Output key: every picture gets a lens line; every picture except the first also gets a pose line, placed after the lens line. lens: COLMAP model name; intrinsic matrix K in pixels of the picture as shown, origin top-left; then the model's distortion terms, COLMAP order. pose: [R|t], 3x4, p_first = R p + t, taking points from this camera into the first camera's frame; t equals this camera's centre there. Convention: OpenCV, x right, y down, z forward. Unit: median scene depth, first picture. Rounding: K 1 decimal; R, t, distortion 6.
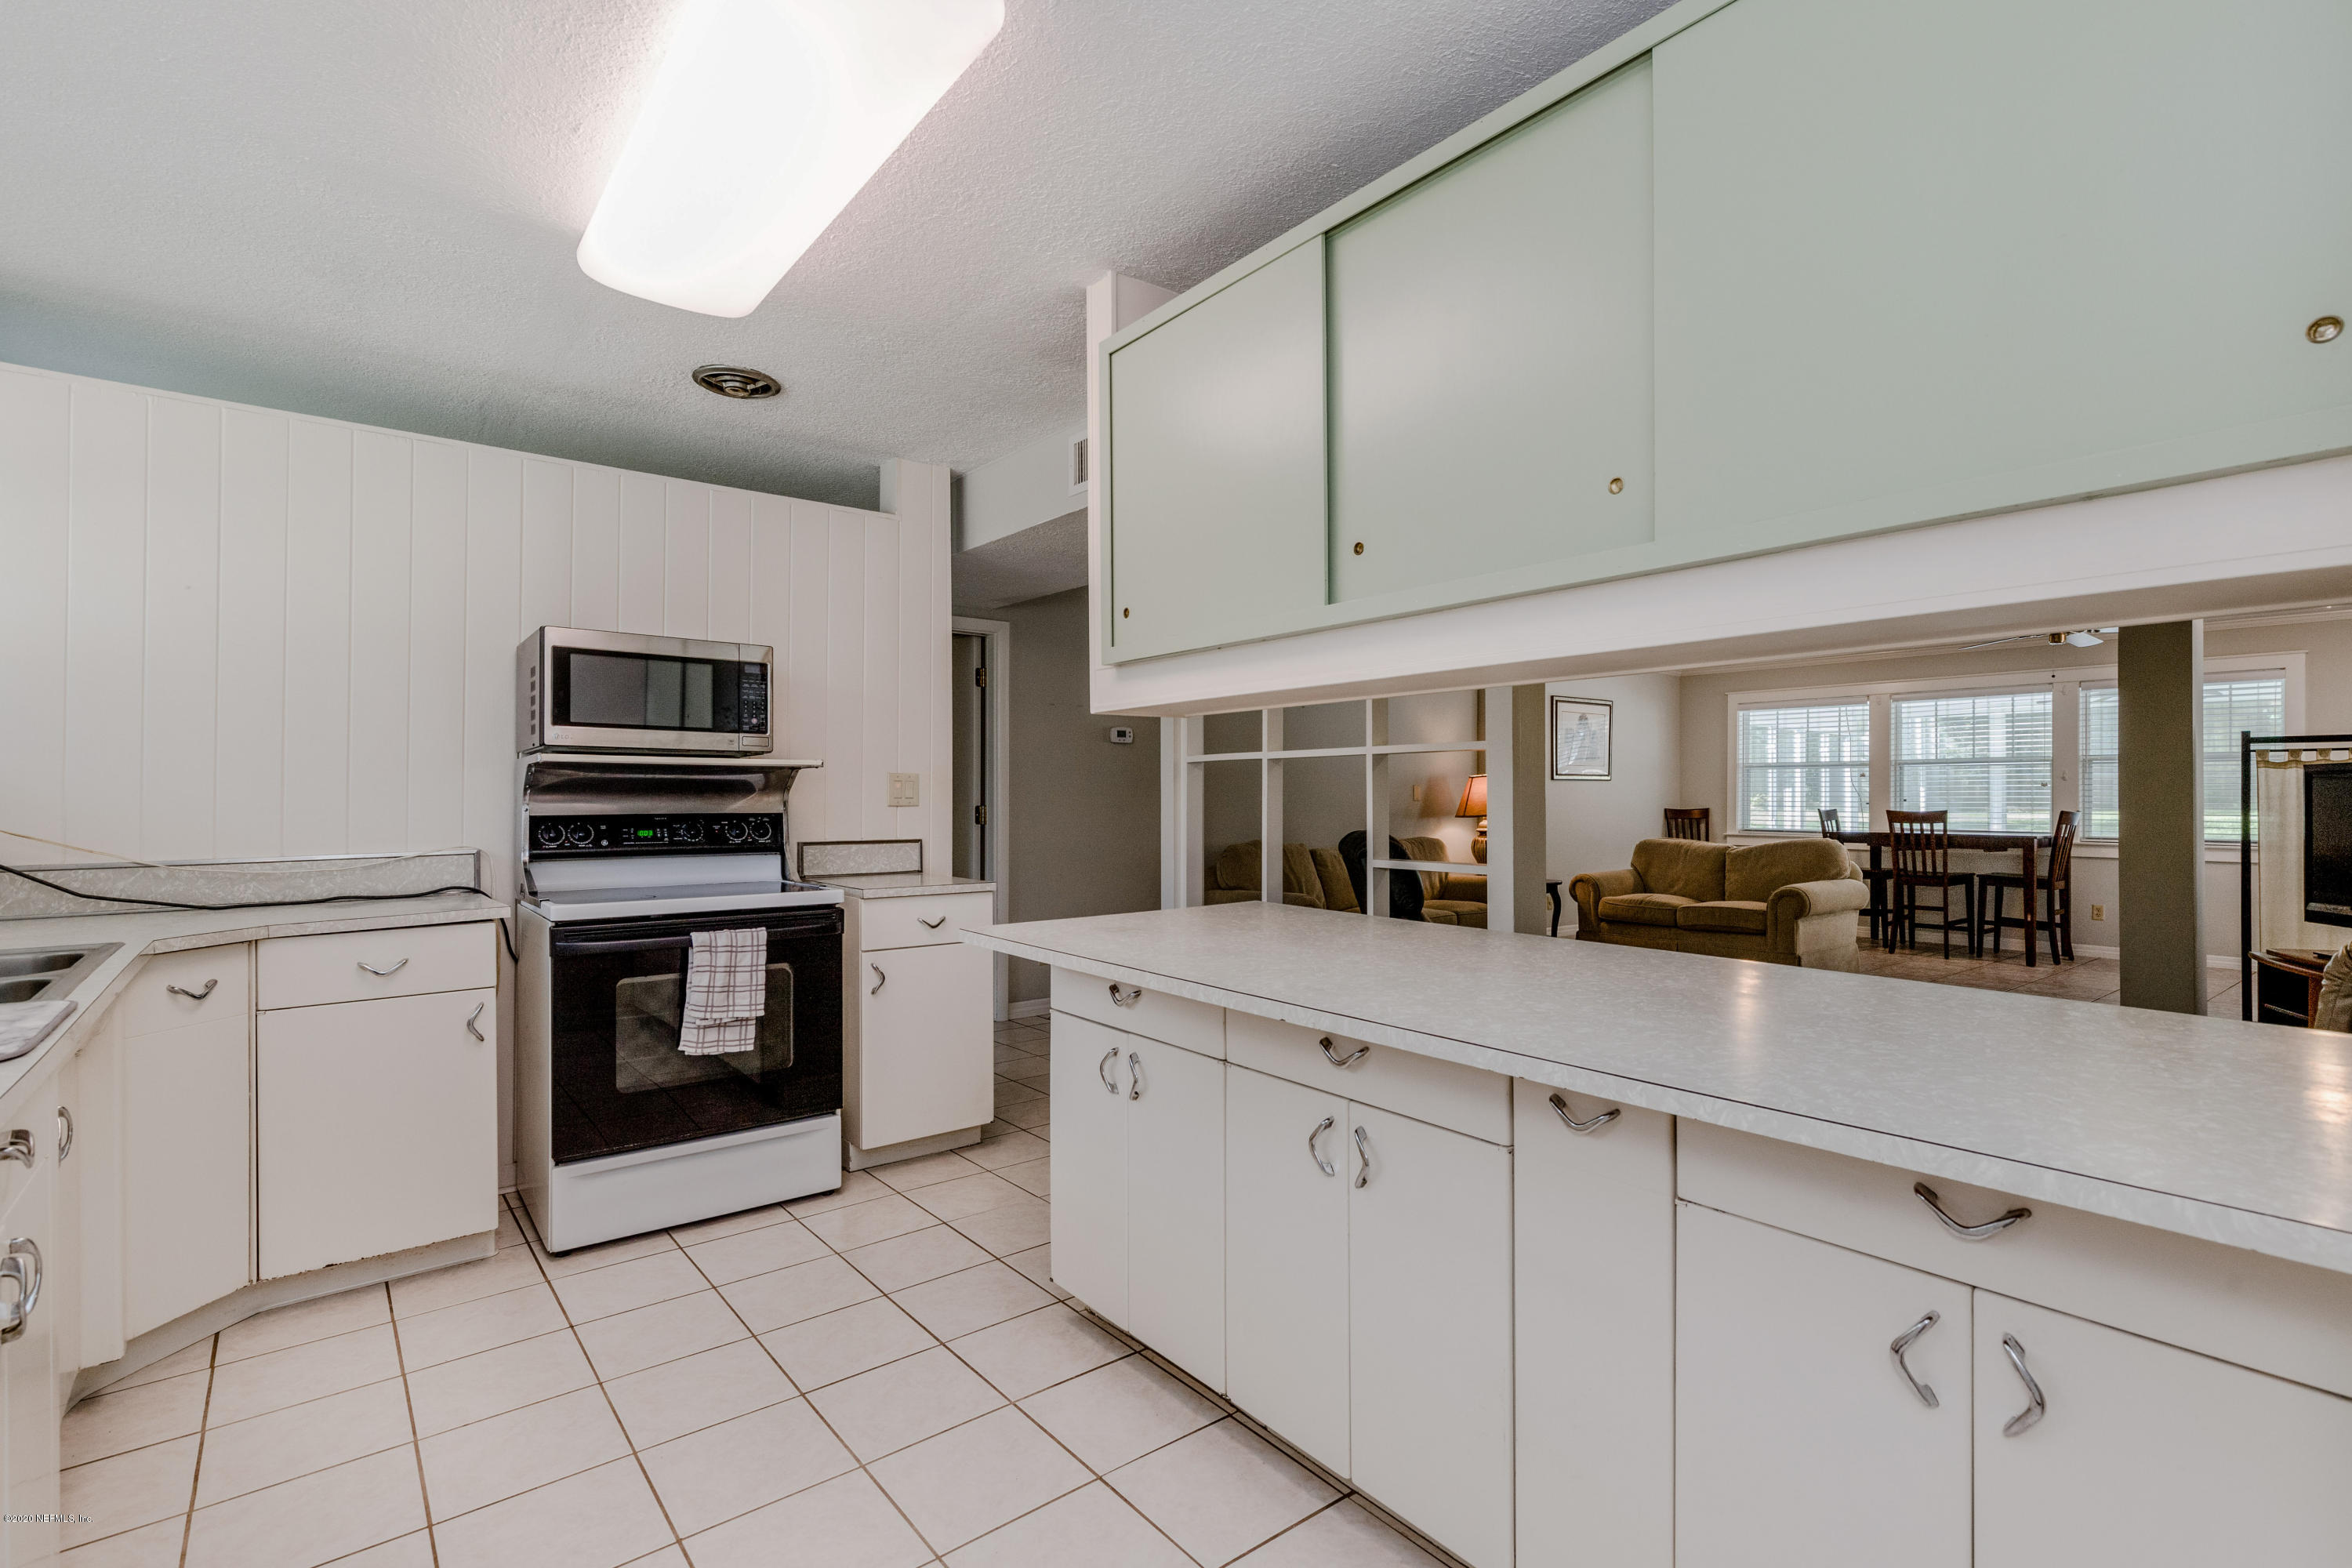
lens RADIAL K [[1082.4, 0, 1221.1], [0, 1082.4, 798.3], [0, 0, 1]] dist [-0.001053, -0.000862]
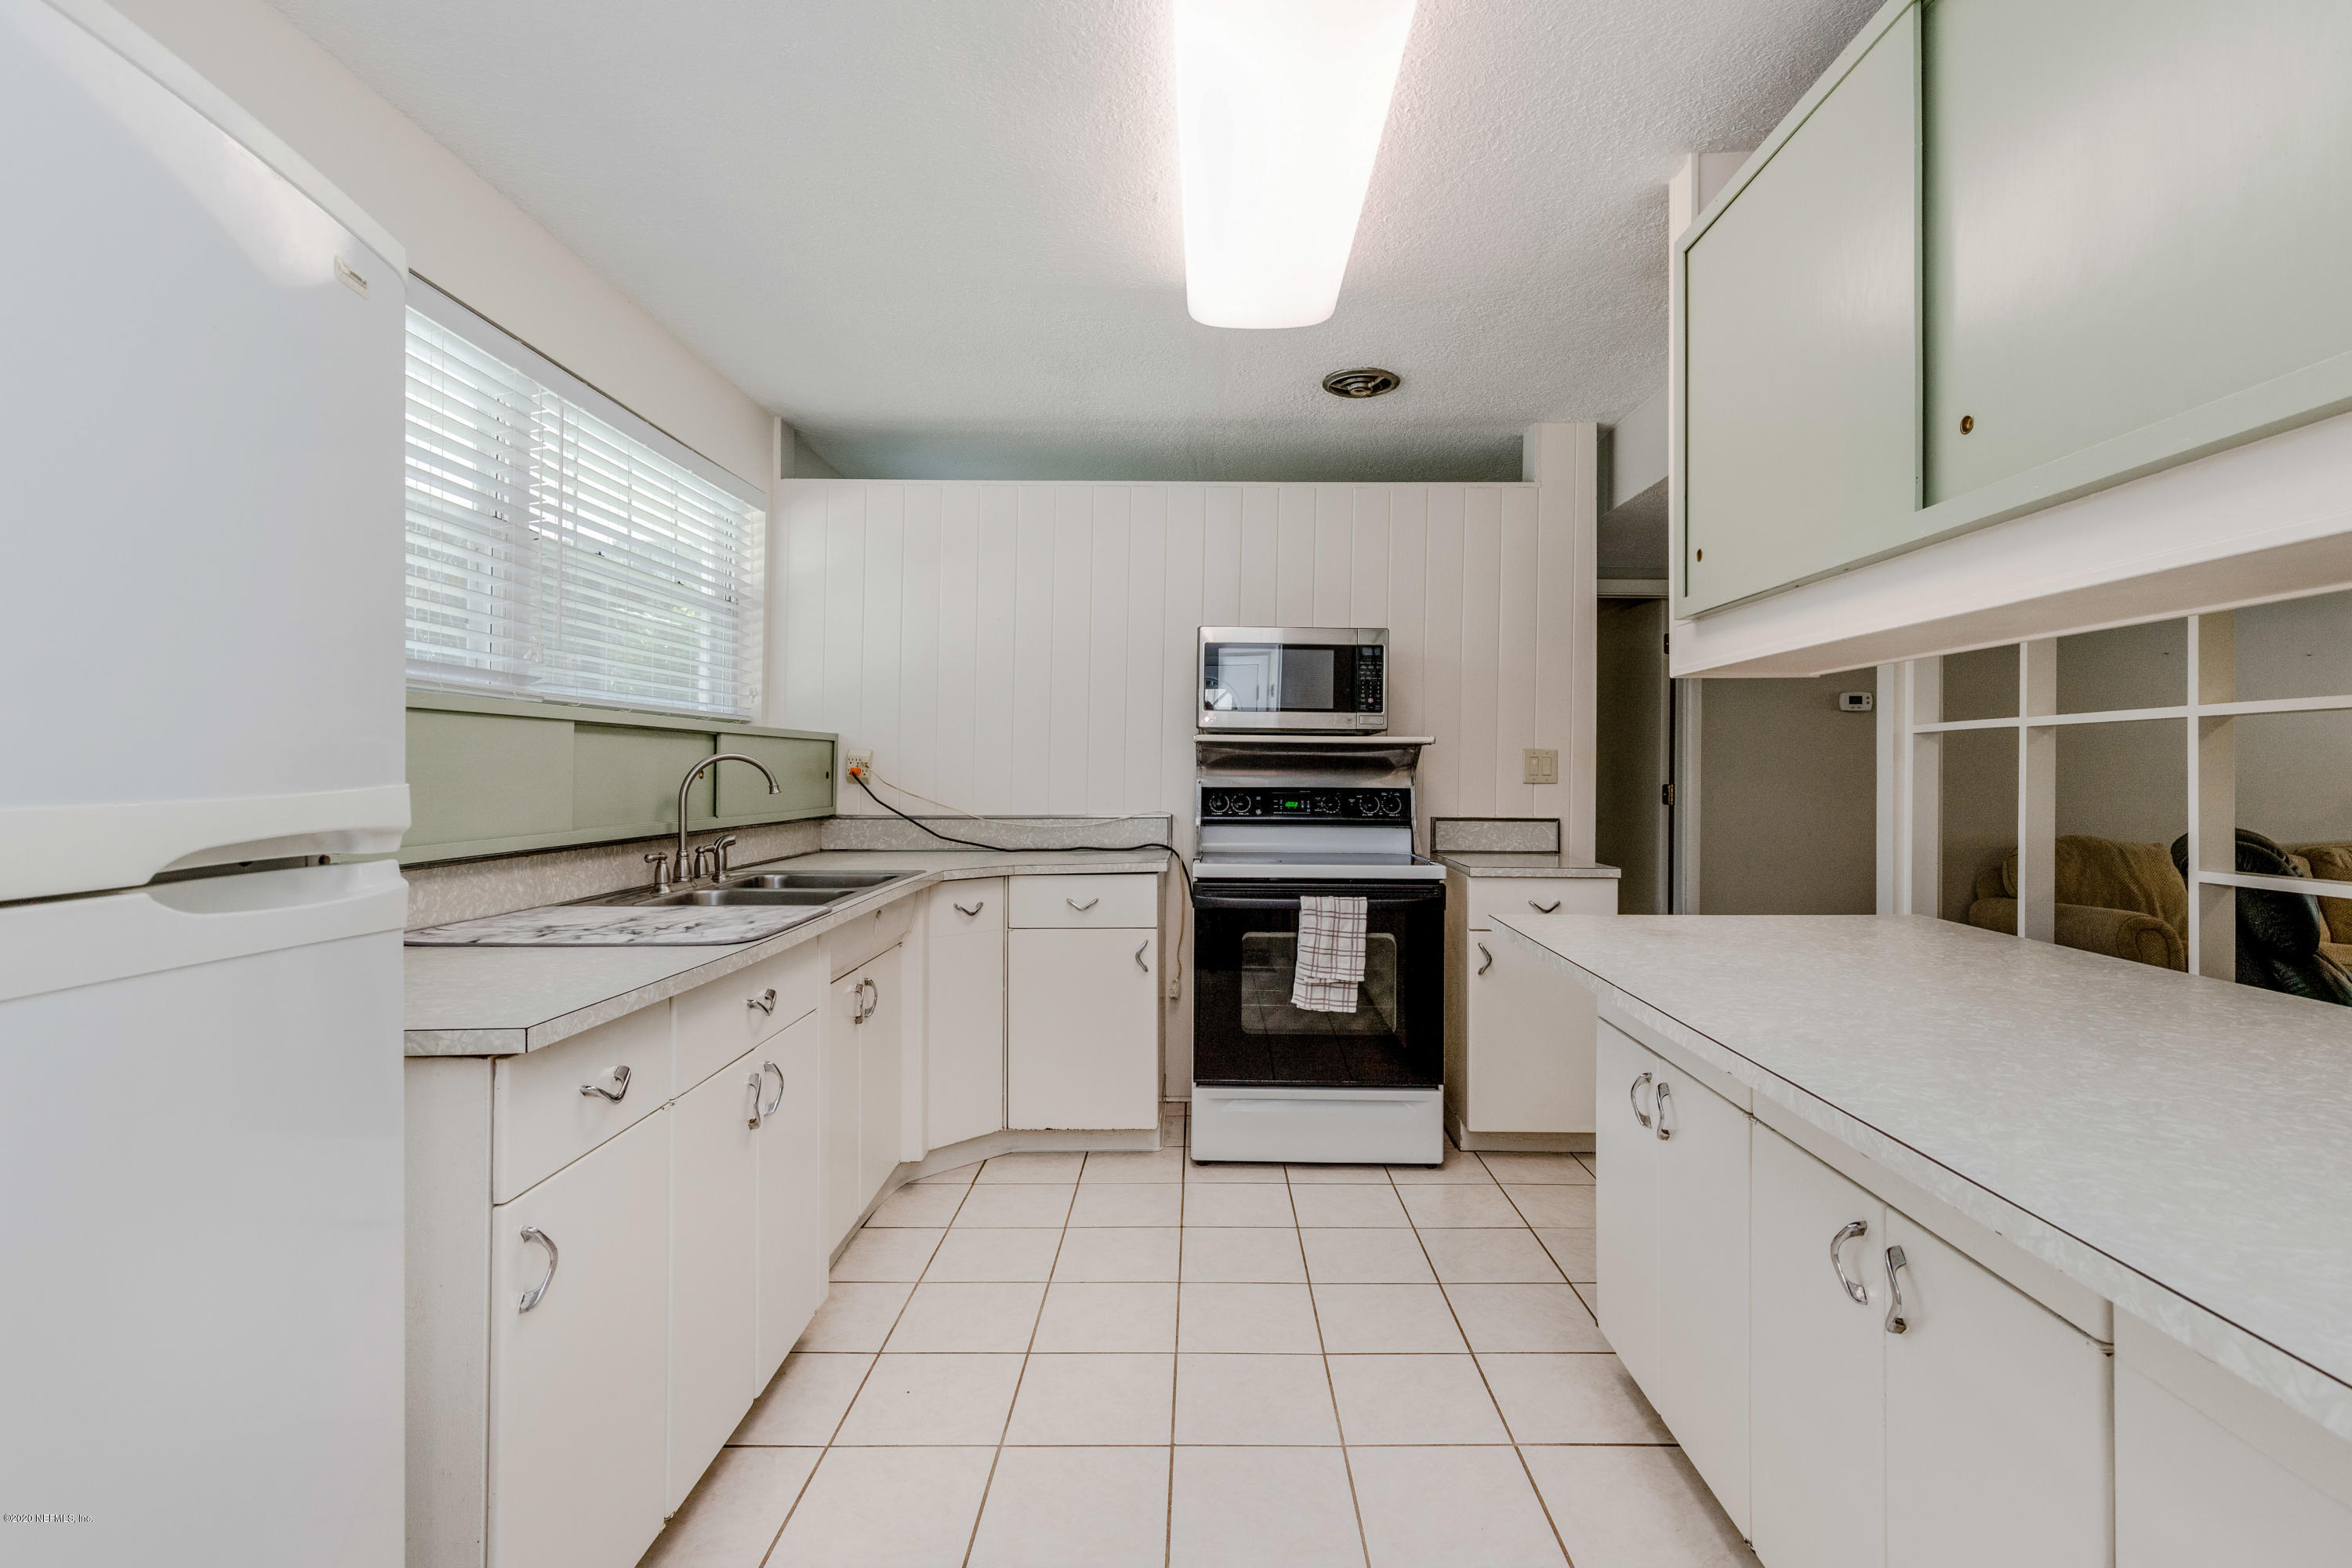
lens RADIAL K [[1086.1, 0, 1206.4], [0, 1086.1, 768.0], [0, 0, 1]] dist [0.000553, -0.000646]
pose [[0.763128, 0.003835, -0.646236, 0.132821], [-0.008348, 0.999957, -0.003923, -0.000270], [0.646193, 0.008388, 0.763128, 0.092853]]
